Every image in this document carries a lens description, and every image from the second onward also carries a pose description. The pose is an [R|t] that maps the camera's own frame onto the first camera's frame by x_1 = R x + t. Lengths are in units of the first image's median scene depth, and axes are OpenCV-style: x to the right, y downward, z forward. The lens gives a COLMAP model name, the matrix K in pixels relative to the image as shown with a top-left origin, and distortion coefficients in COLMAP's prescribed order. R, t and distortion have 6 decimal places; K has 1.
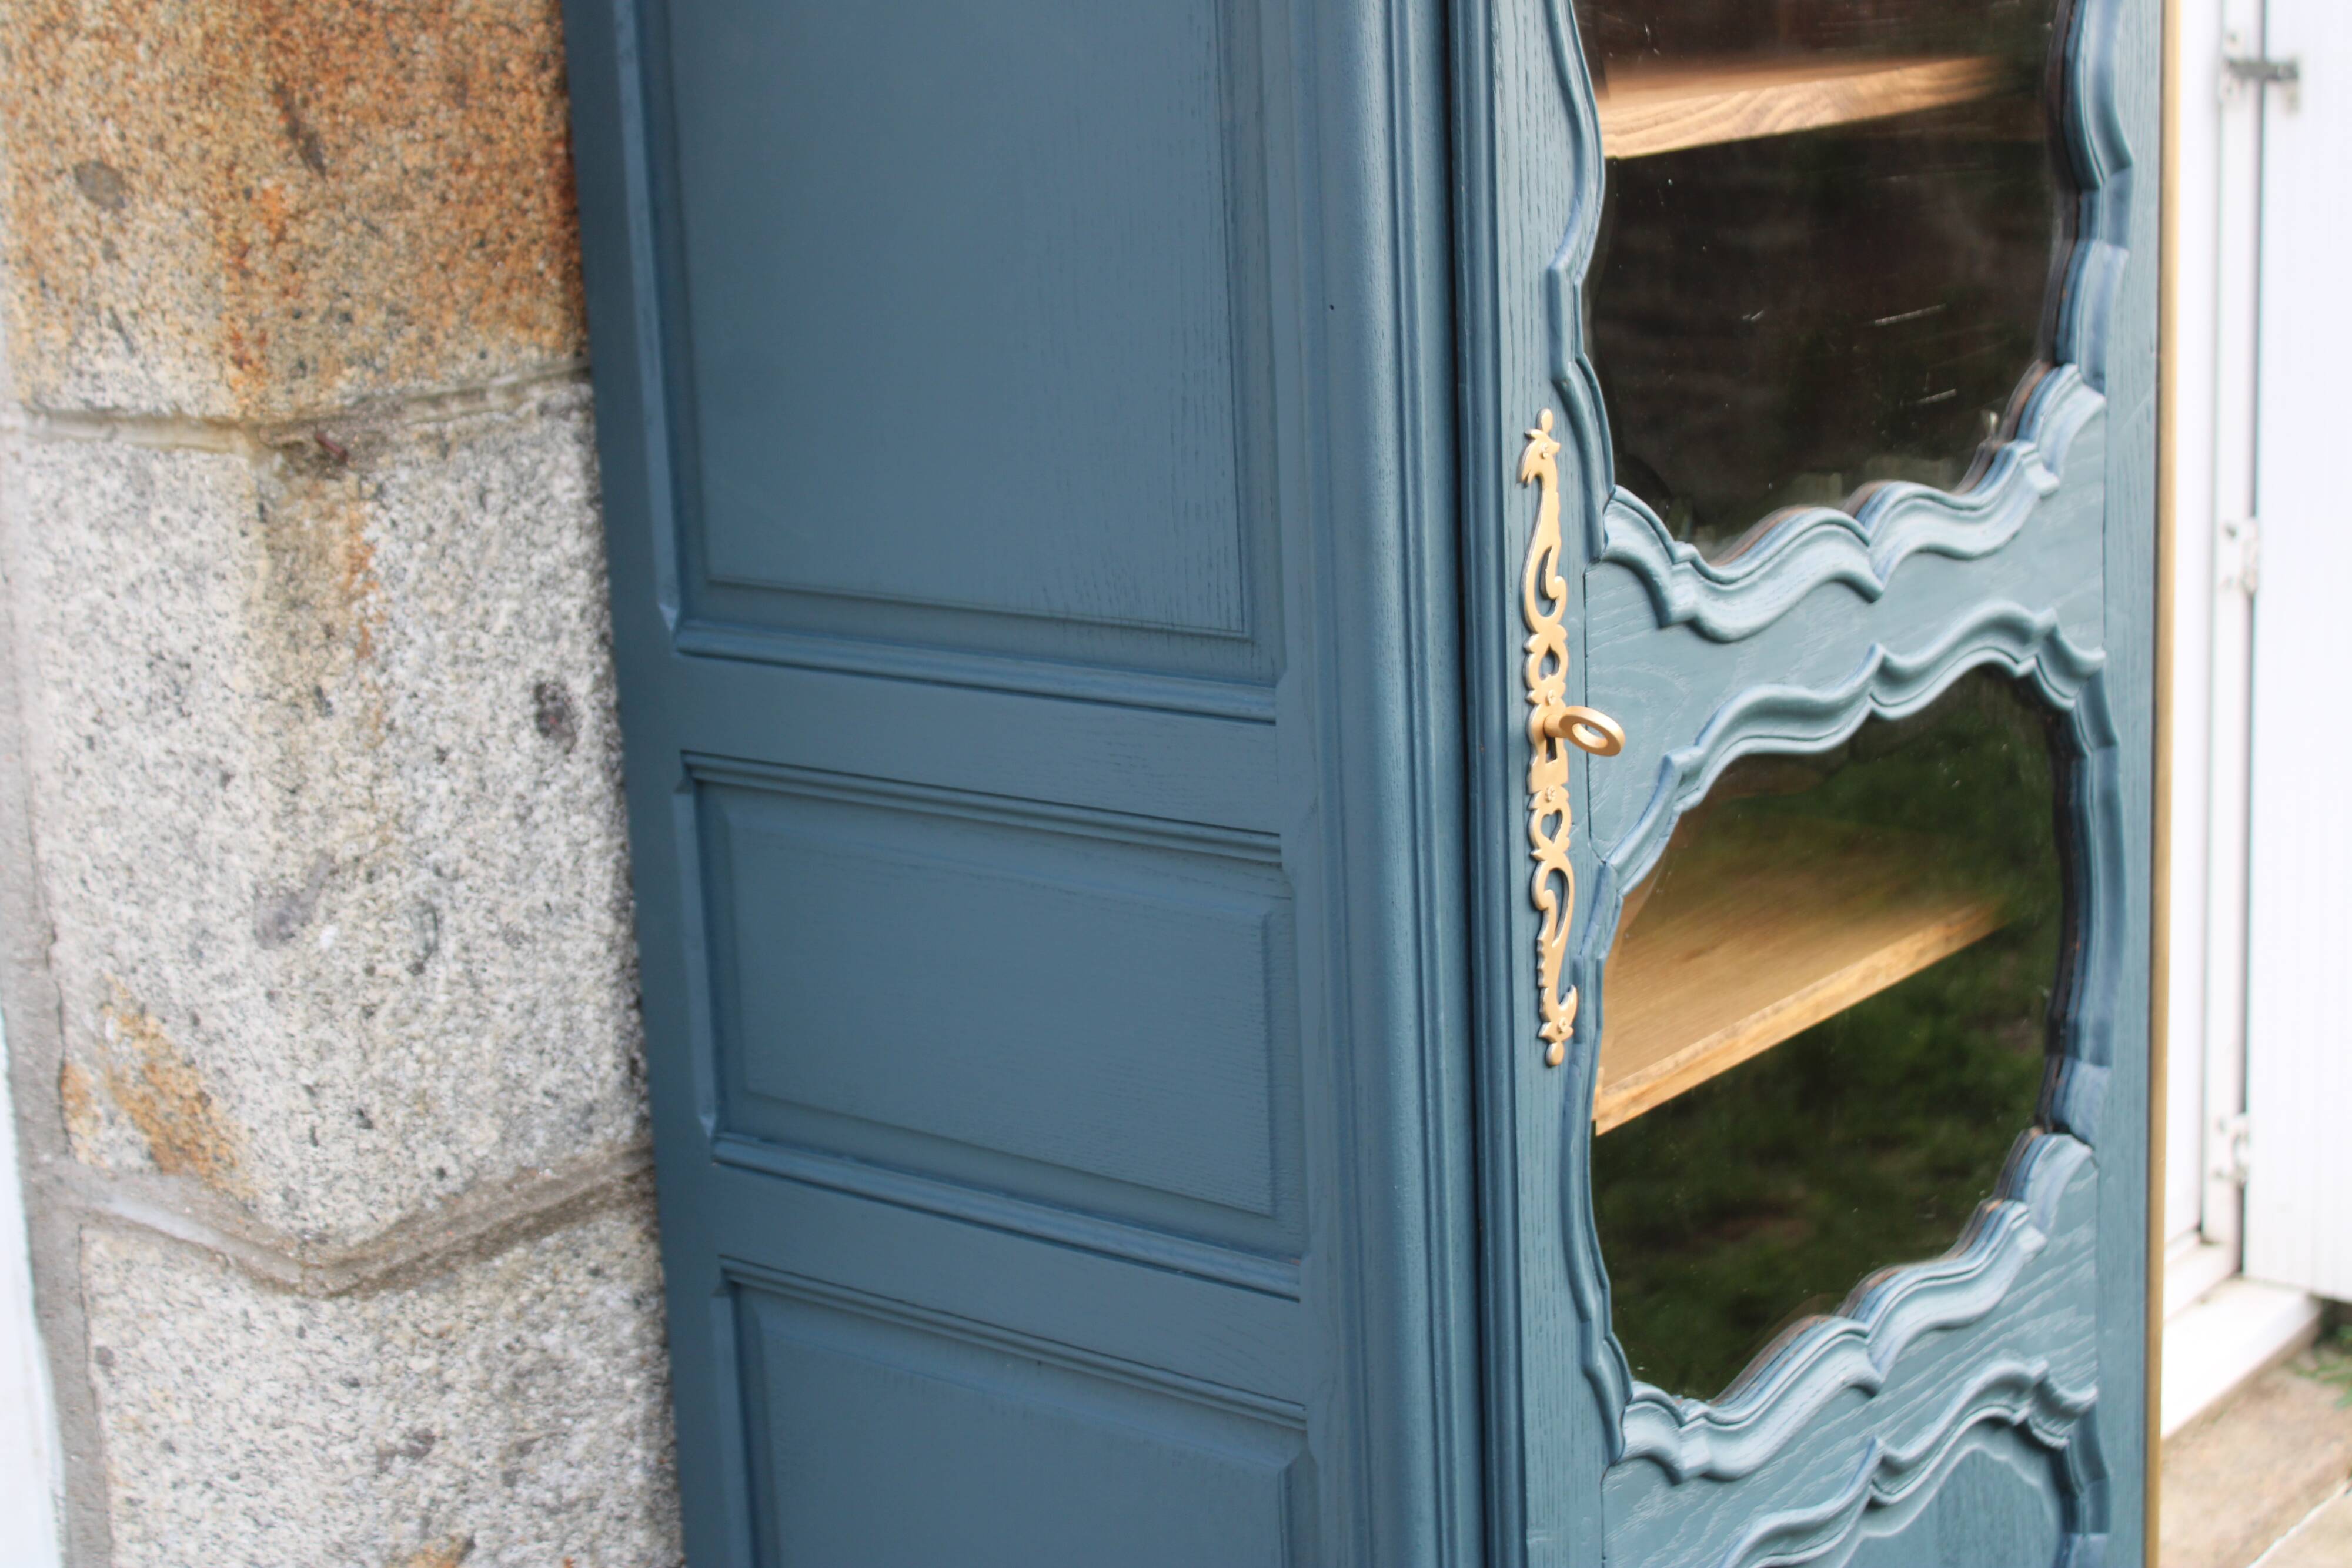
lens RADIAL K [[3894.7, 0, 1171.2], [0, 3894.7, 766.0], [0, 0, 1]] dist [-0.011119, 0.000000]
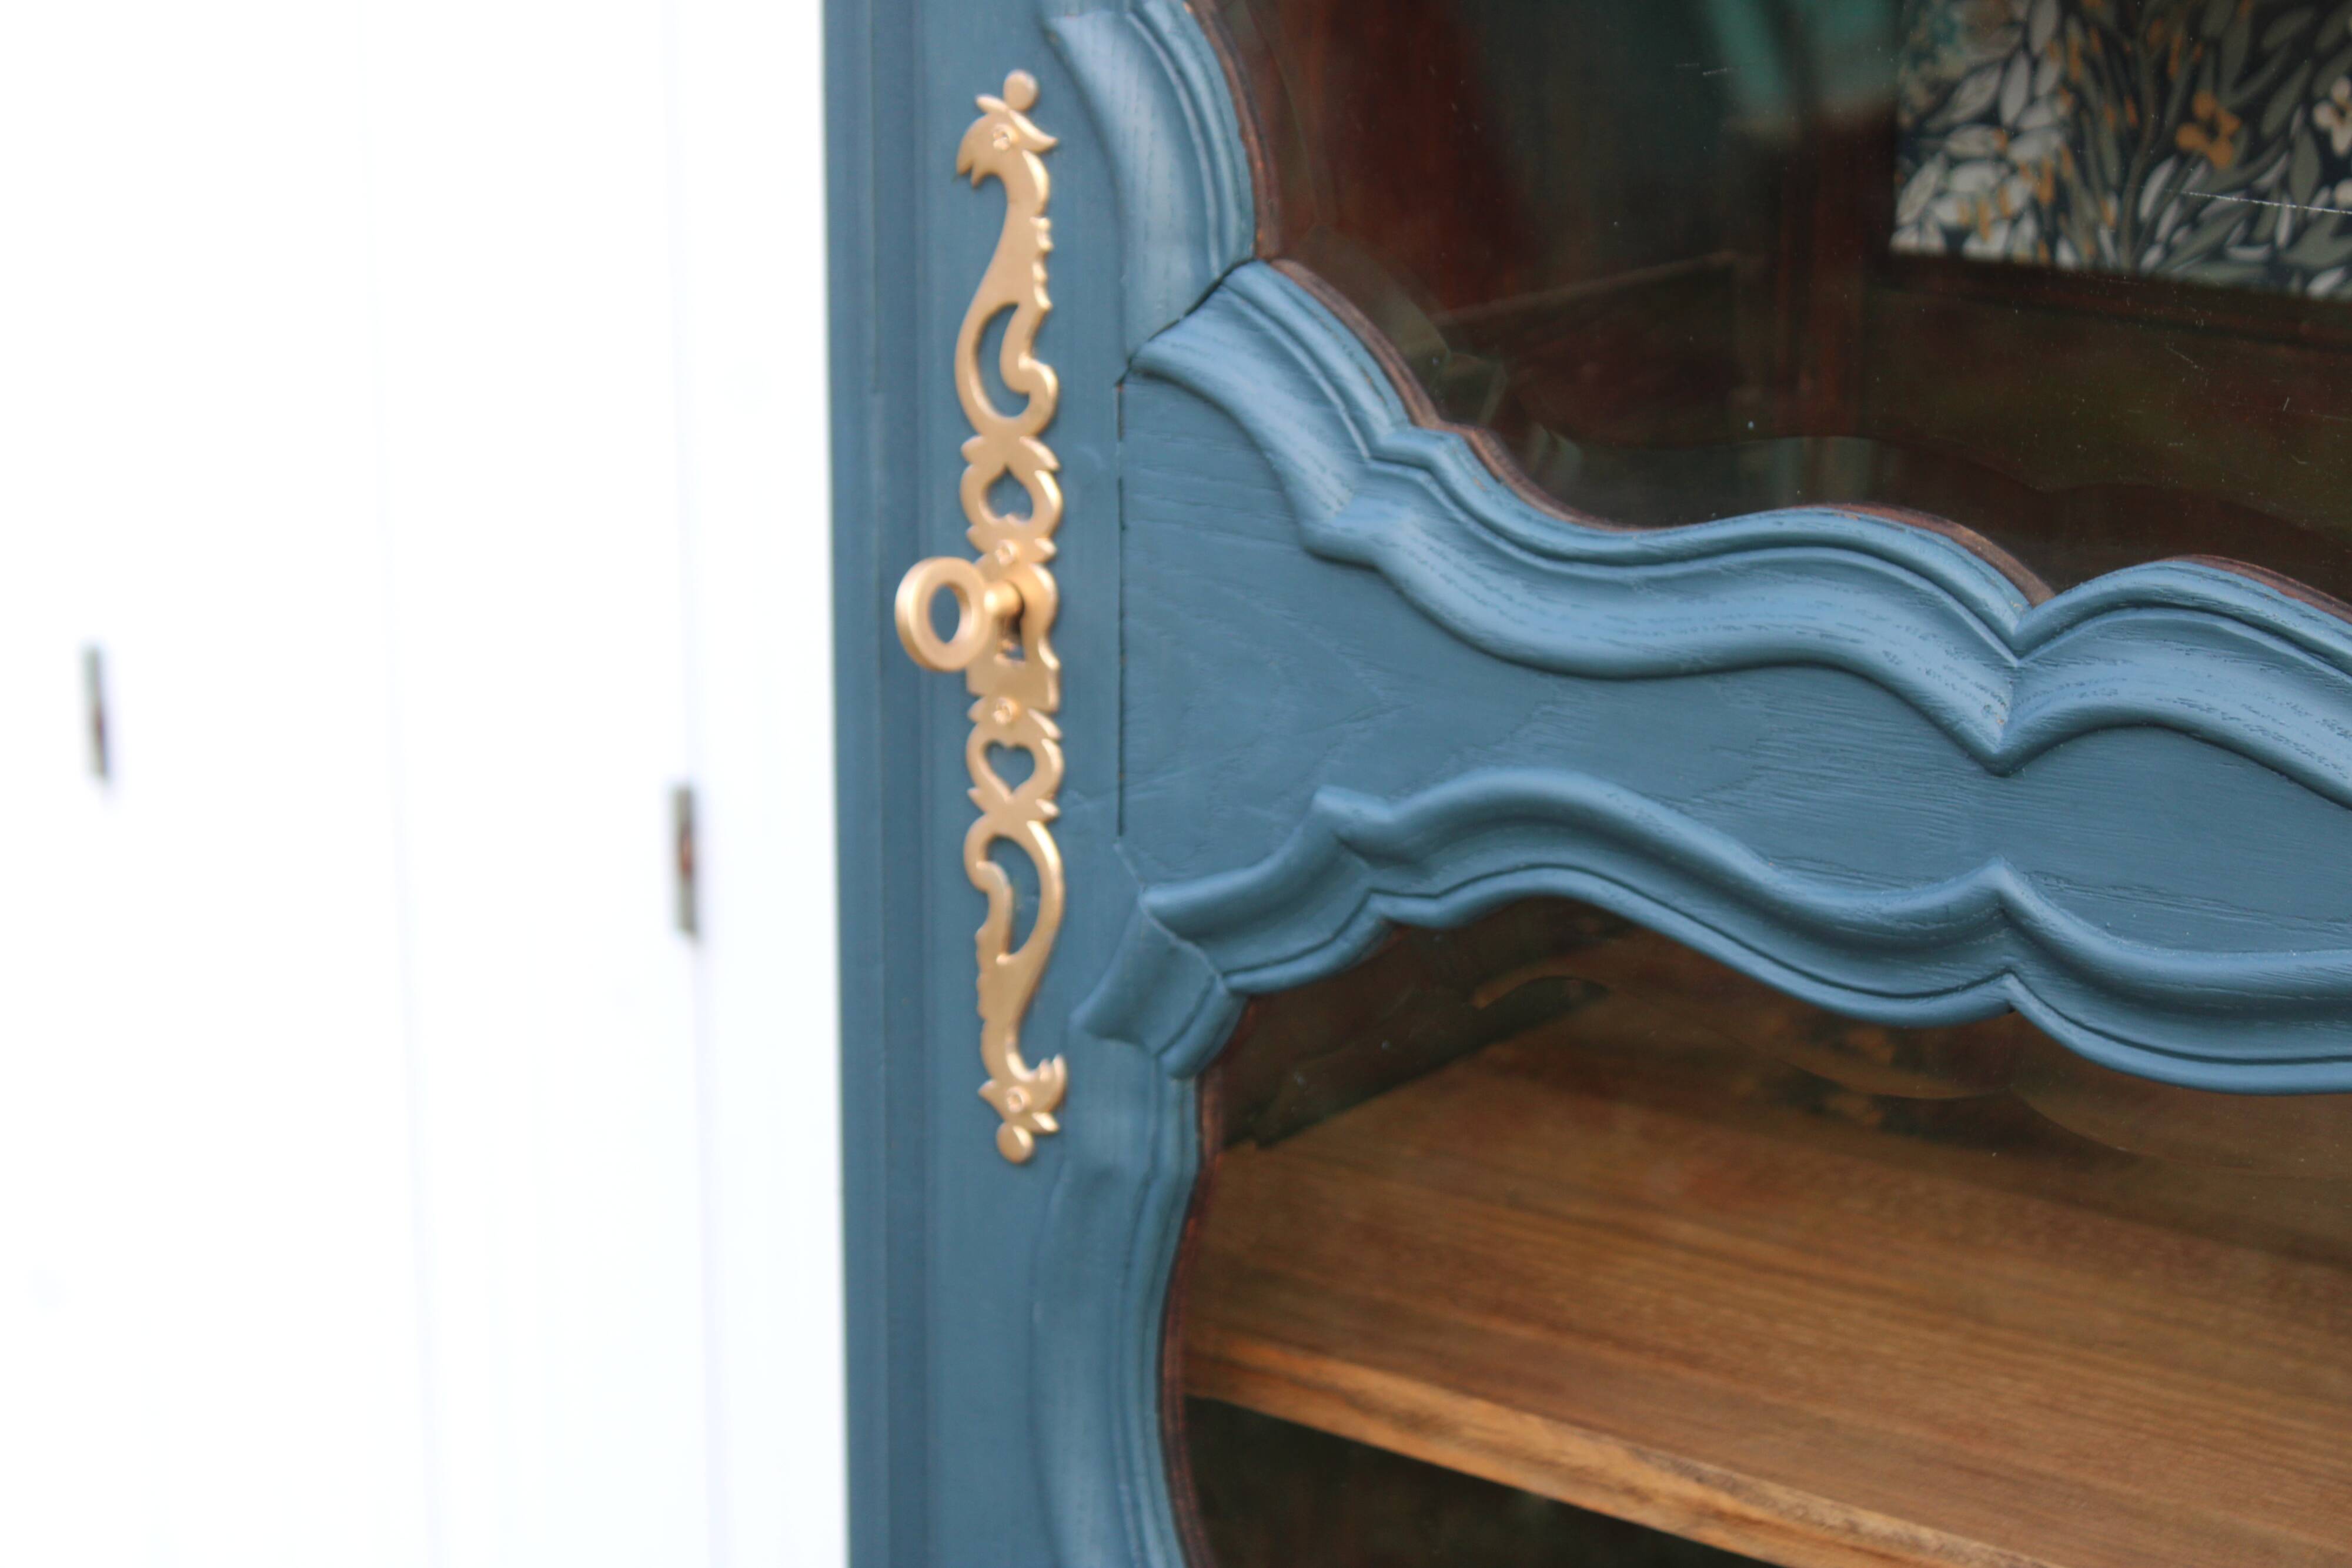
lens RADIAL K [[5583.8, 0, 1177.7], [0, 5583.8, 736.9], [0, 0, 1]] dist [0.090116, 0.000000]
pose [[-0.007522, 0.298935, -0.954244, 0.837048], [-0.224006, 0.929516, 0.292954, -0.224980], [0.974559, 0.215960, 0.059971, 0.888231]]
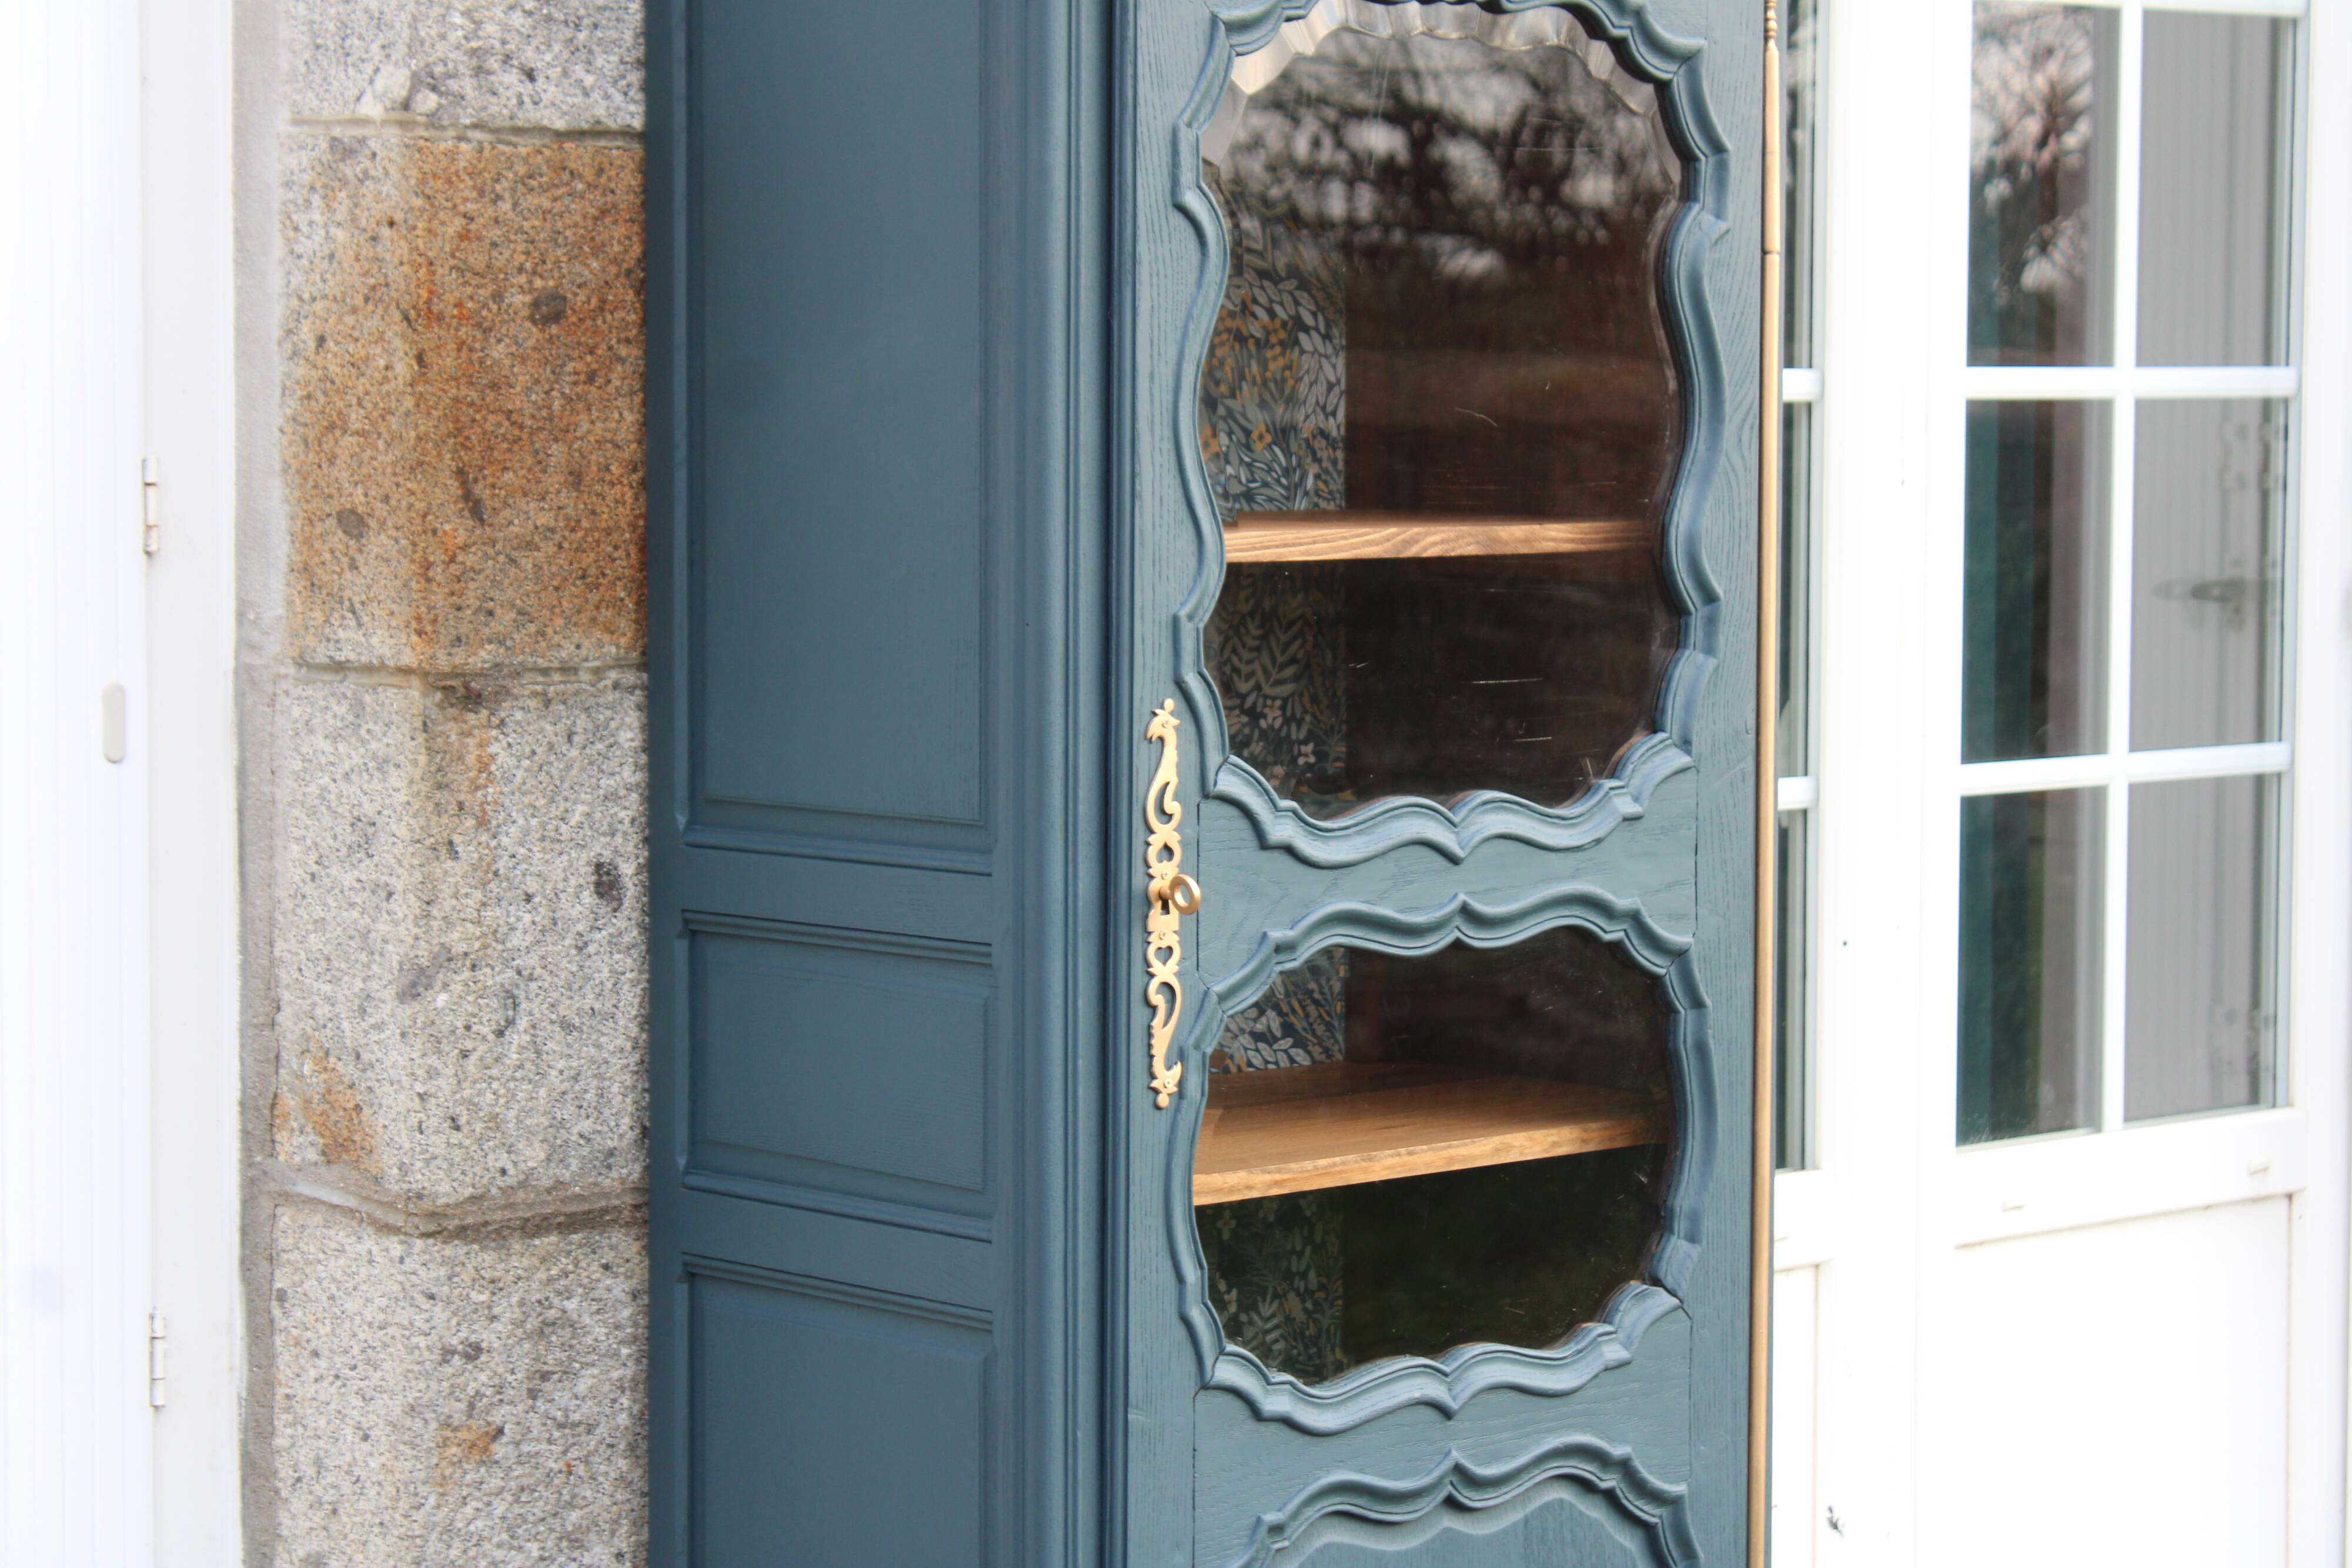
lens RADIAL K [[5583.8, 0, 1172.0], [0, 5583.8, 730.9], [0, 0, 1]] dist [0.090116, 0.000000]
pose [[0.984687, 0.060312, -0.163565, 0.434672], [-0.085094, 0.985167, -0.149016, 0.246282], [0.152151, 0.160652, 0.975213, -1.172657]]
